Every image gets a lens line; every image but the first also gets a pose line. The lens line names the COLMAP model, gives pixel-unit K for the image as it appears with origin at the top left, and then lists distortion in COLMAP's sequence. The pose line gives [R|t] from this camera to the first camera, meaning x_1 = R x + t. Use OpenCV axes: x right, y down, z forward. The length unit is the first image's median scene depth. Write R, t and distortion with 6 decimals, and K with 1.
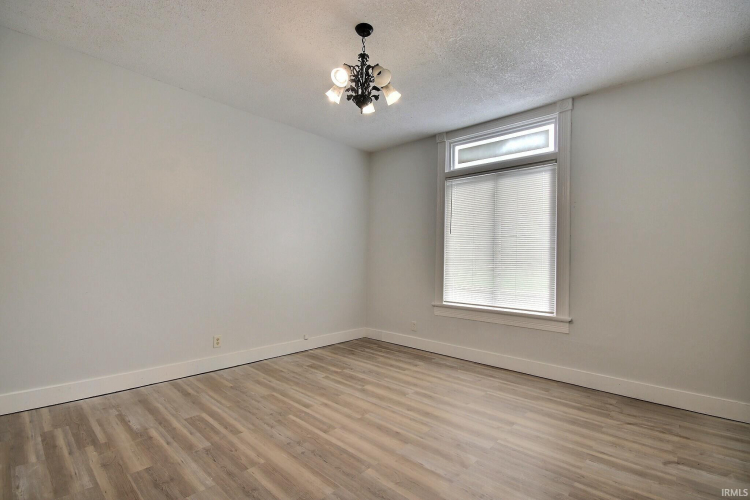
lens RADIAL K [[346.5, 0, 376.4], [0, 346.5, 249.0], [0, 0, 1]] dist [0.006055, 0.000360]
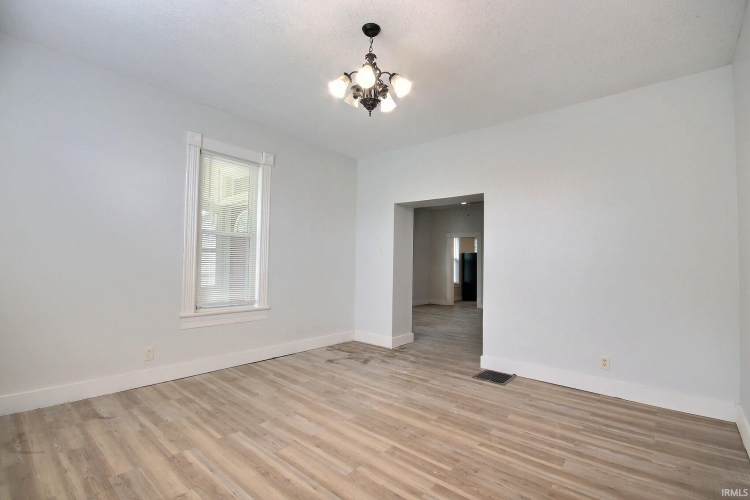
lens RADIAL K [[346.5, 0, 376.9], [0, 346.5, 248.9], [0, 0, 1]] dist [0.006055, 0.000360]
pose [[-0.998659, -0.041204, -0.031350, -0.048287], [-0.038737, 0.996386, -0.075588, 0.064817], [0.034351, -0.074272, -0.996646, 2.054949]]
